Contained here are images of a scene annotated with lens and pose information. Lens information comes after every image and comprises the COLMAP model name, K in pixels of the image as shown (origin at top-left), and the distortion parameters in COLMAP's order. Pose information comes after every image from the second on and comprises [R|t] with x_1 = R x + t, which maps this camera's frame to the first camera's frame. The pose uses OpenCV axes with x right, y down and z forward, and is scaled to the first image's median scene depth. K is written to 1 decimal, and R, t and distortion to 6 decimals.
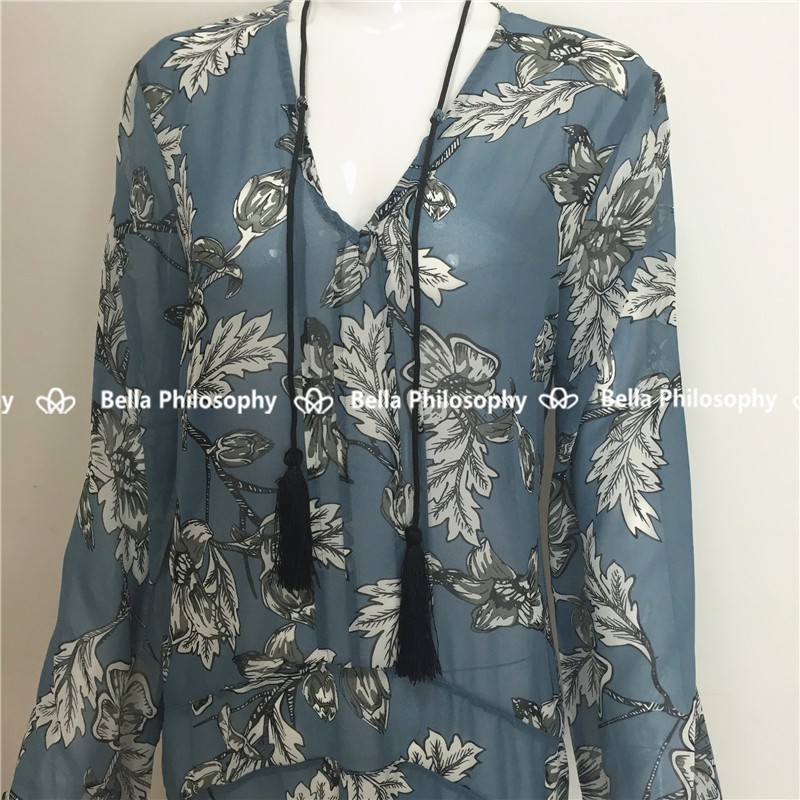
lens RADIAL K [[918.5, 0, 392.2], [0, 918.5, 398.6], [0, 0, 1]] dist [0.057298, -0.067576]
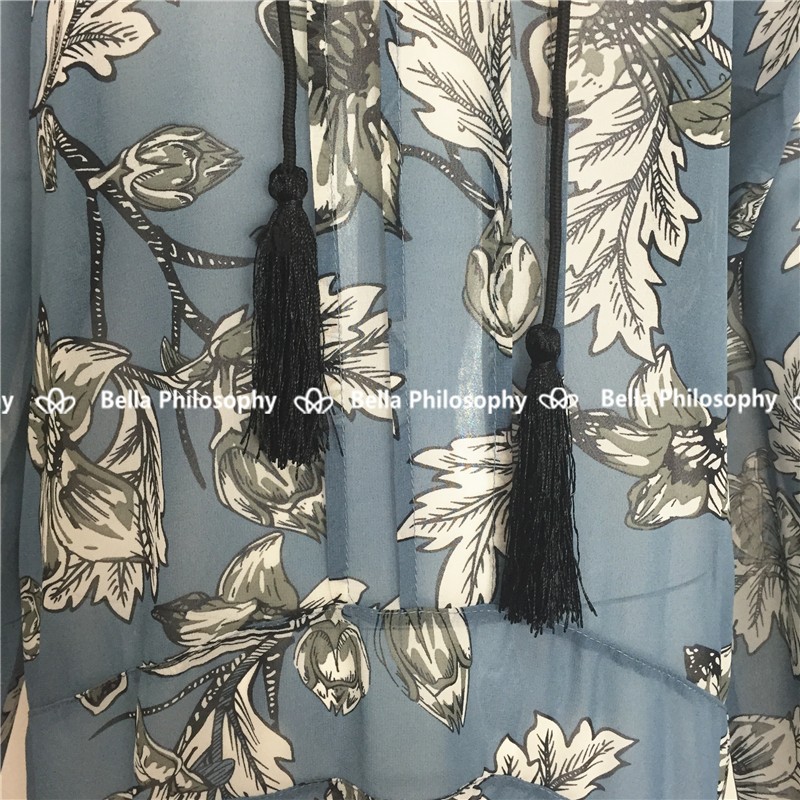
lens RADIAL K [[895.8, 0, 321.8], [0, 895.8, 412.8], [0, 0, 1]] dist [0.063526, -0.127172]
pose [[0.989287, -0.031980, 0.142437, -0.153046], [0.023630, 0.997923, 0.059934, 0.148577], [-0.144058, -0.055926, 0.987988, 0.510340]]
